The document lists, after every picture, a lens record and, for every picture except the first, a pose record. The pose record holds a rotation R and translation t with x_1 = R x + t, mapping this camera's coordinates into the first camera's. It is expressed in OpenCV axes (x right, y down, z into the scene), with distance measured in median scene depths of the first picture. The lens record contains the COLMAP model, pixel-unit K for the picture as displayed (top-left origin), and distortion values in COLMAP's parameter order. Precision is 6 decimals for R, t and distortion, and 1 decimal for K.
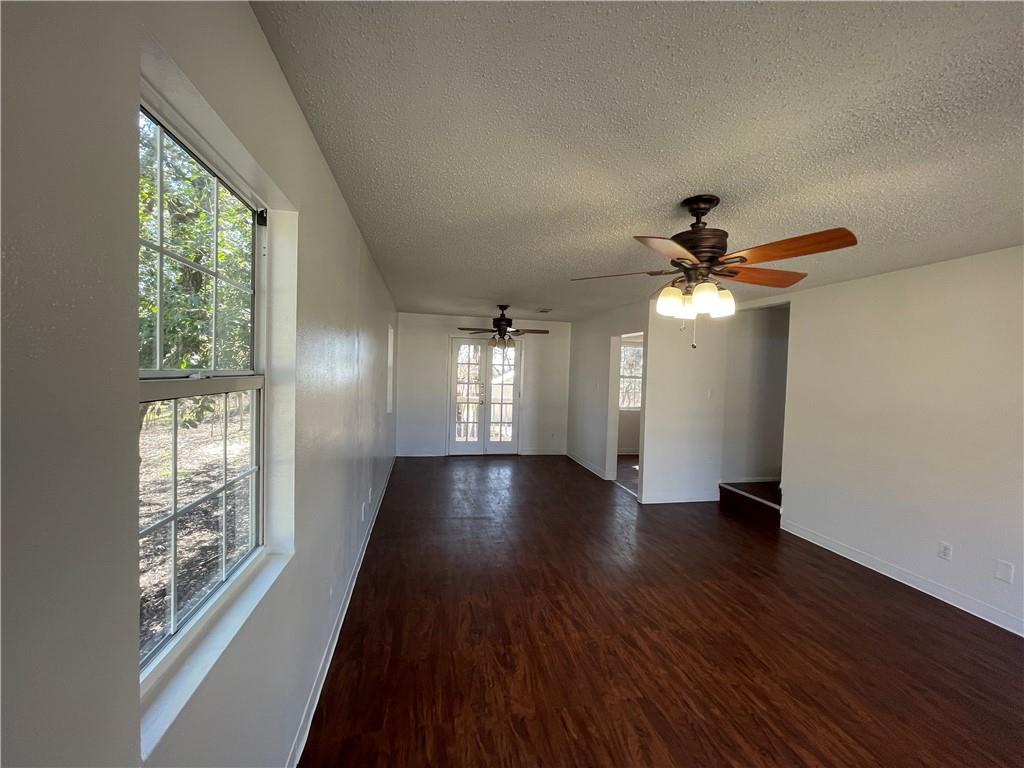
lens RADIAL K [[412.4, 0, 509.4], [0, 412.4, 382.6], [0, 0, 1]] dist [0.001109, 0.001056]
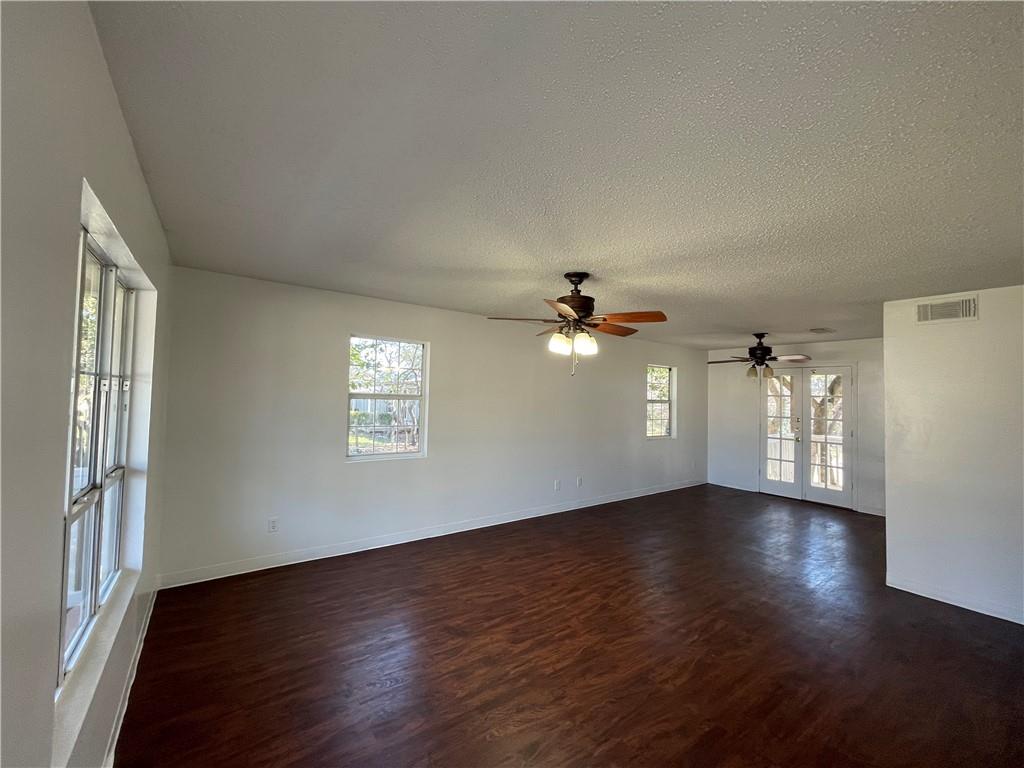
lens RADIAL K [[412.4, 0, 509.1], [0, 412.4, 383.4], [0, 0, 1]] dist [0.001109, 0.001056]
pose [[0.412231, -0.045716, -0.909932, 1.543453], [-0.040999, 0.996798, -0.068654, 0.047442], [0.910156, 0.065608, 0.409037, 0.204026]]
